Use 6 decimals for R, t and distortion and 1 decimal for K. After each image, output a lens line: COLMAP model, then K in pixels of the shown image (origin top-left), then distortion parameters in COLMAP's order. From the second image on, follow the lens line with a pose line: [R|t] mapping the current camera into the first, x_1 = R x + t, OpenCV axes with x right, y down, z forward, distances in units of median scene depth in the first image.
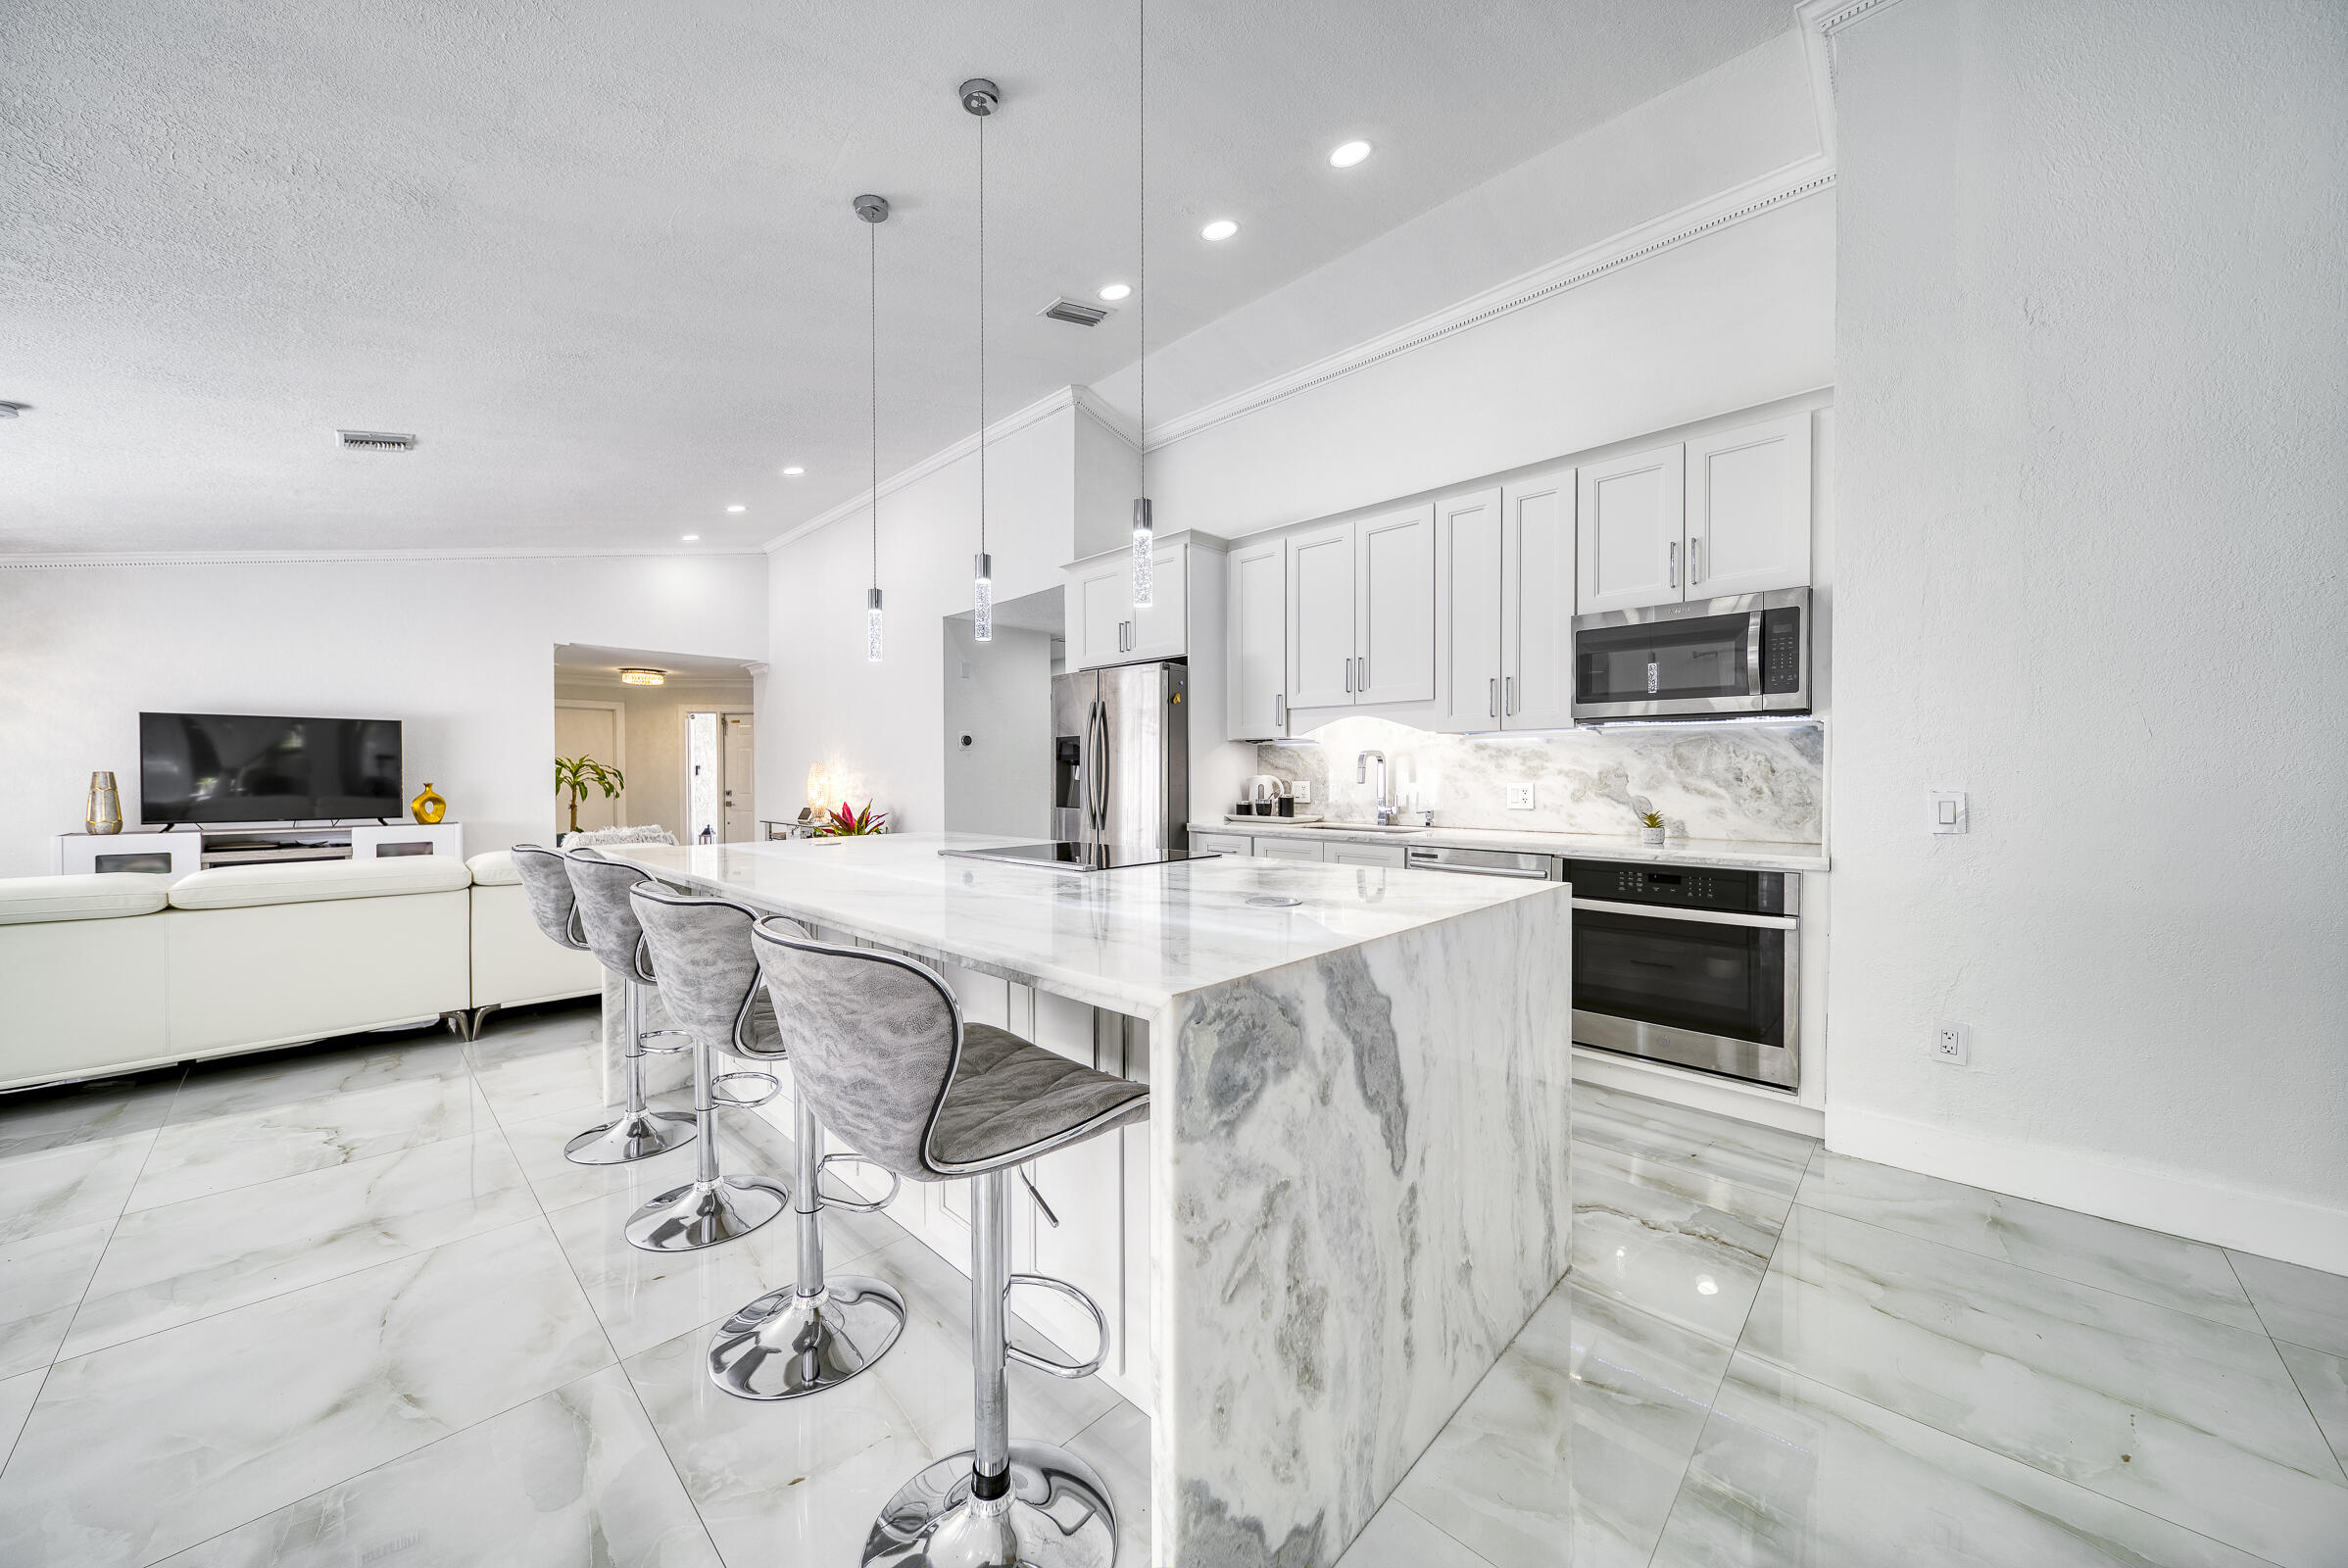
lens RADIAL K [[826.4, 0, 1170.1], [0, 826.4, 801.0], [0, 0, 1]] dist [0.001127, 0.000067]
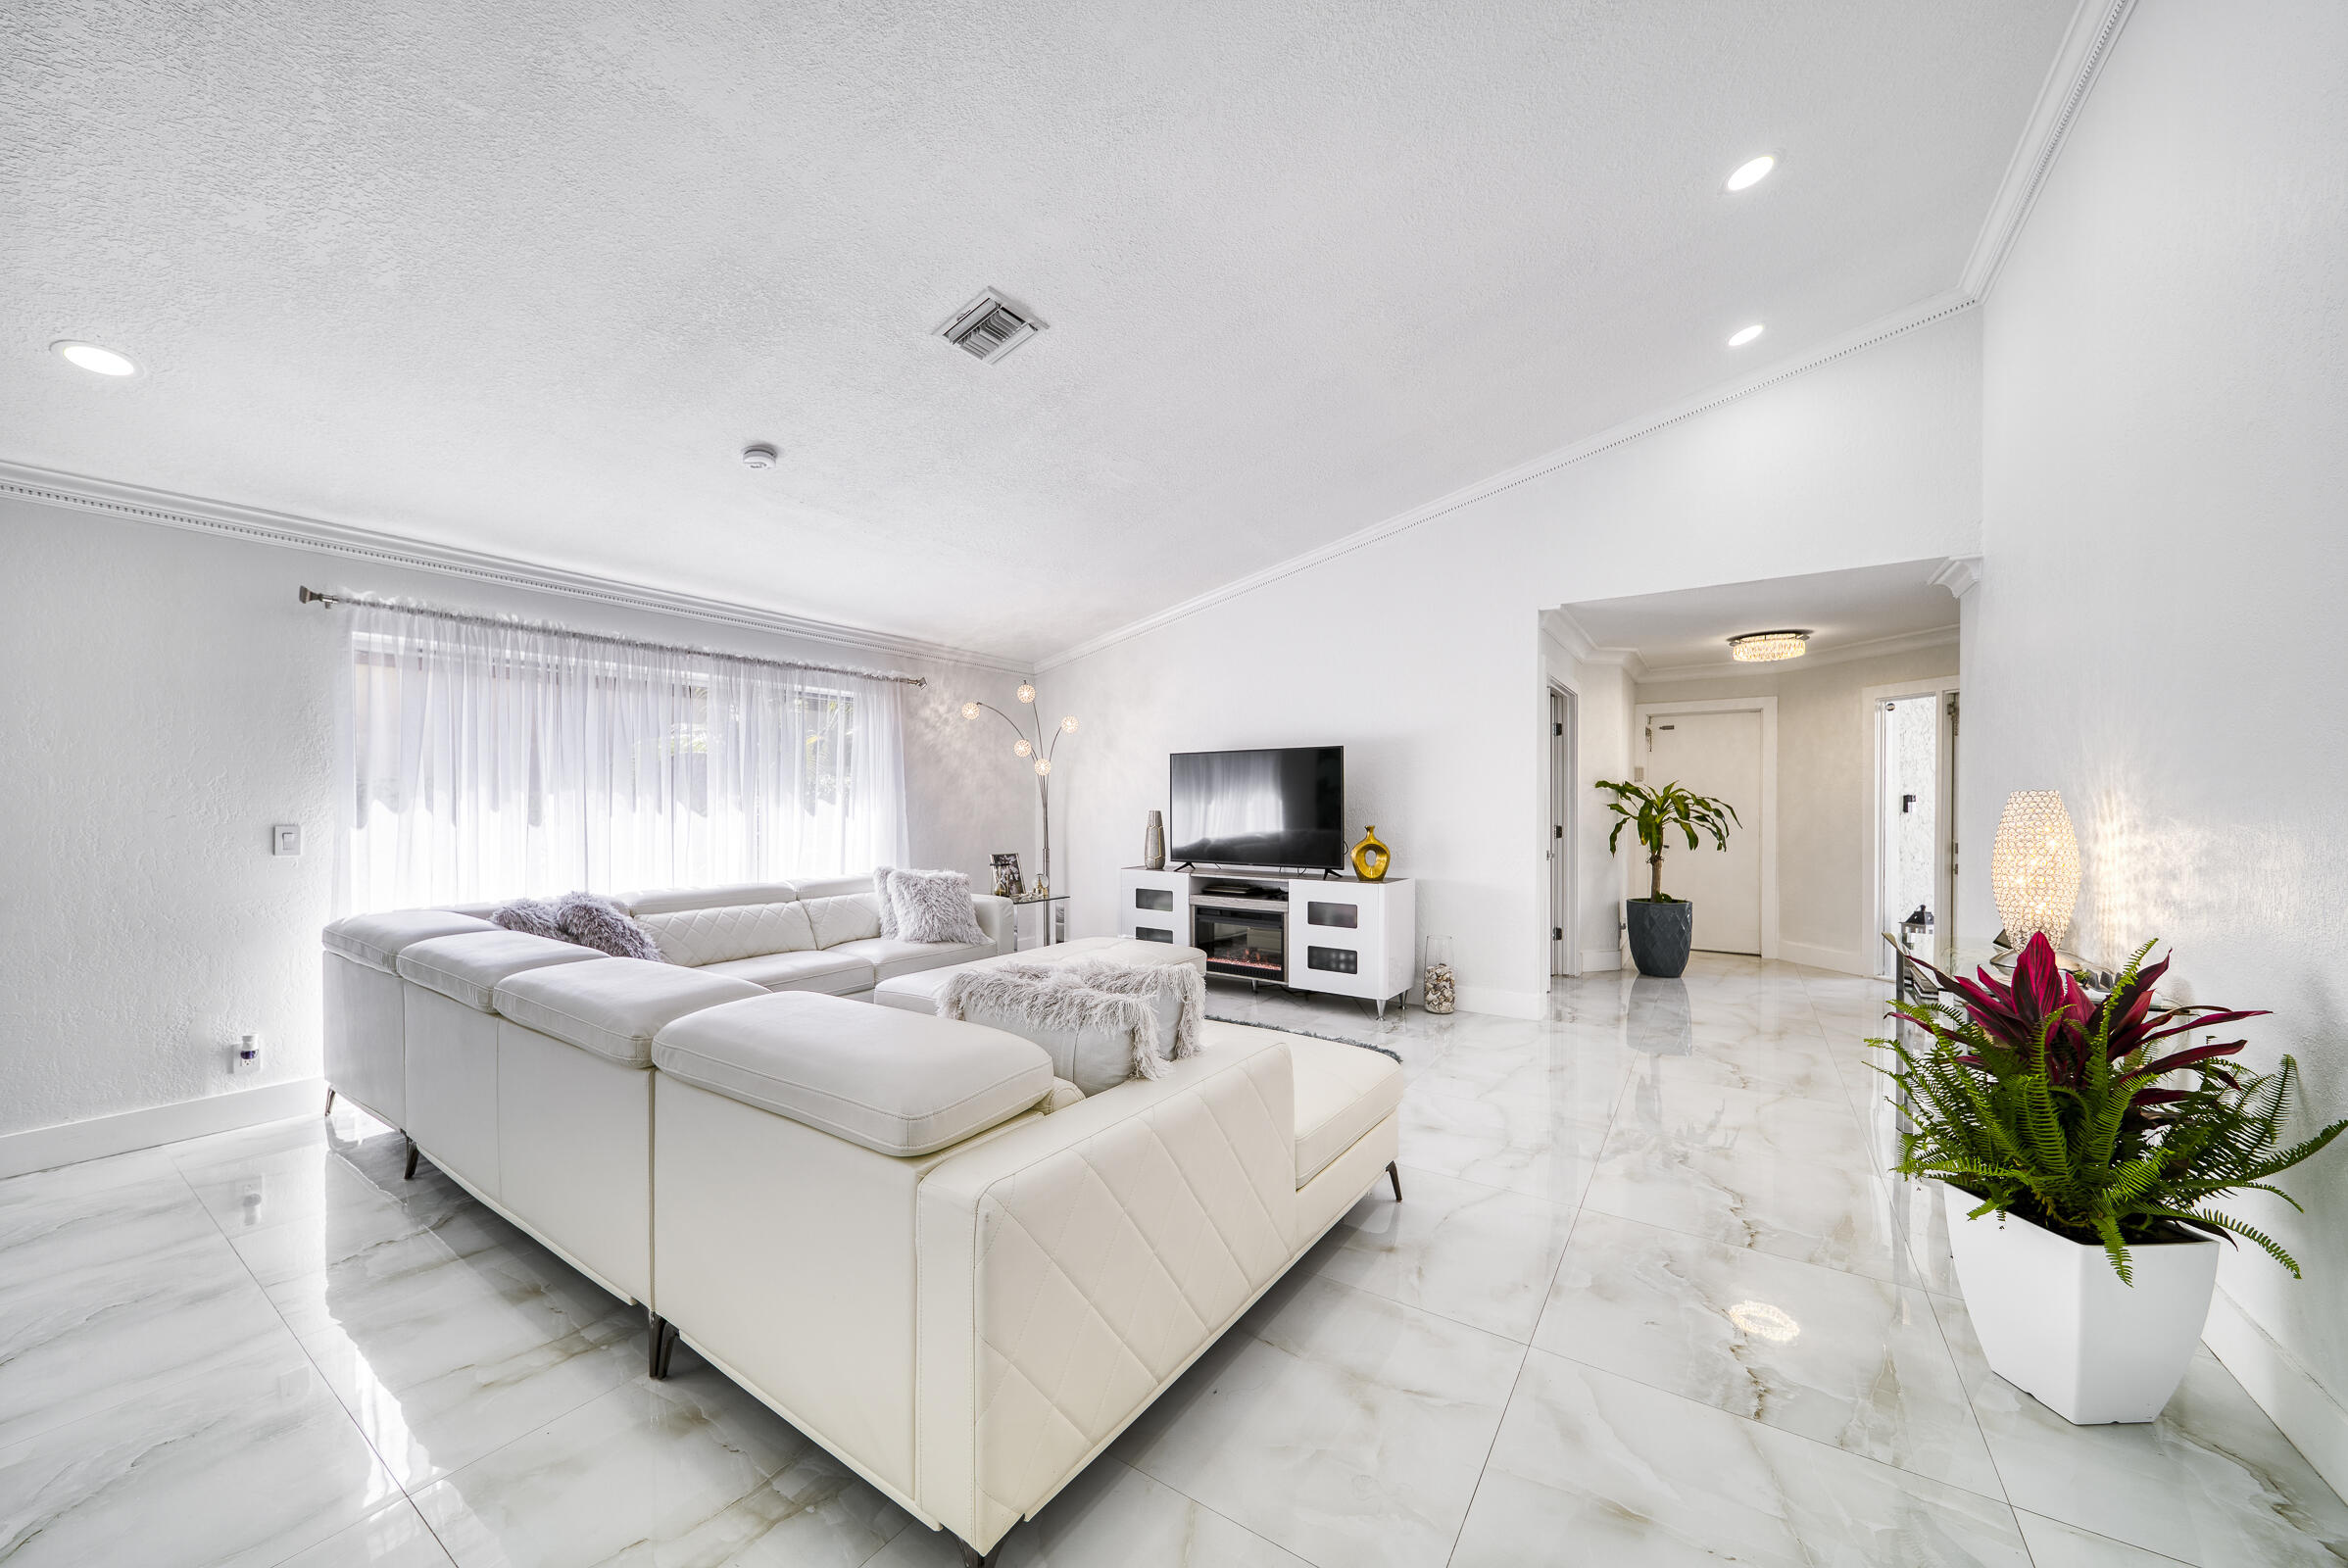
lens RADIAL K [[826.4, 0, 1170.1], [0, 826.4, 801.0], [0, 0, 1]] dist [0.001127, 0.000067]
pose [[0.166620, -0.003899, -0.986013, -0.288548], [-0.027724, 0.999578, -0.008637, -0.052877], [0.985631, 0.028775, 0.166442, 1.107701]]
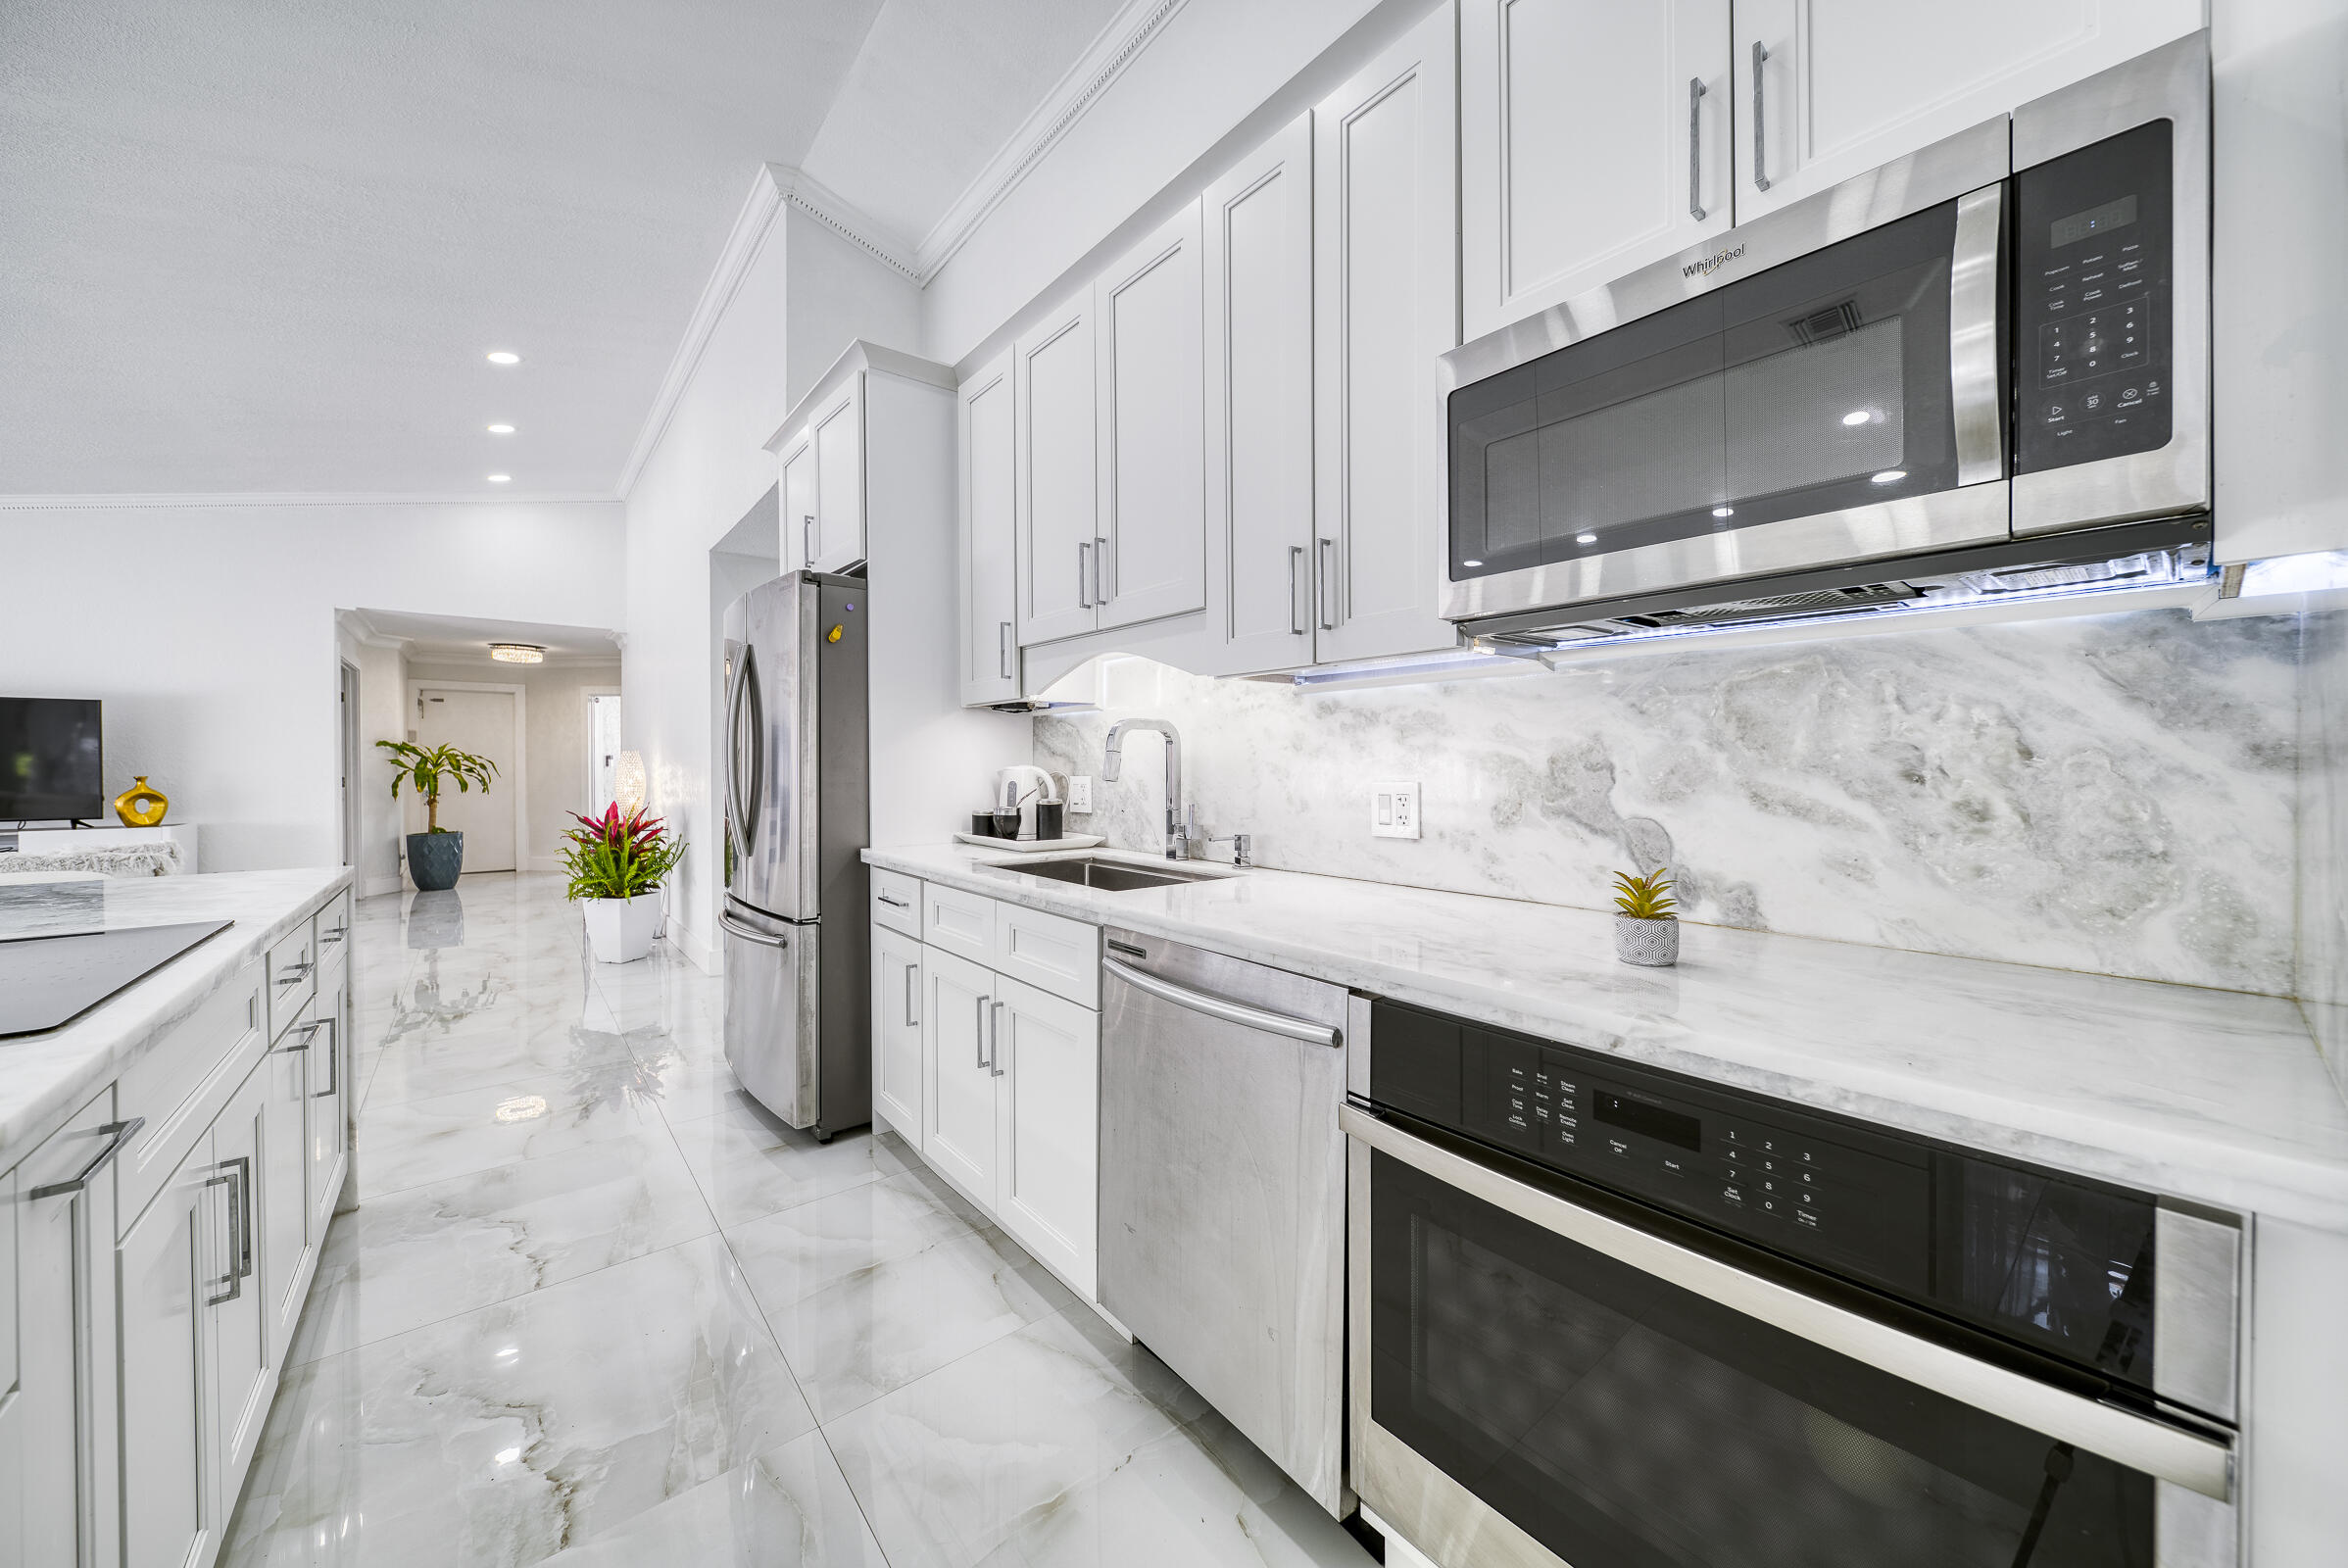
lens RADIAL K [[834.3, 0, 1162.6], [0, 834.3, 783.6], [0, 0, 1]] dist [-0.001569, -0.000101]
pose [[0.992150, 0.001275, -0.125043, 0.336895], [-0.002390, 0.999959, -0.008763, -0.015797], [0.125027, 0.008993, 0.992113, 0.493755]]
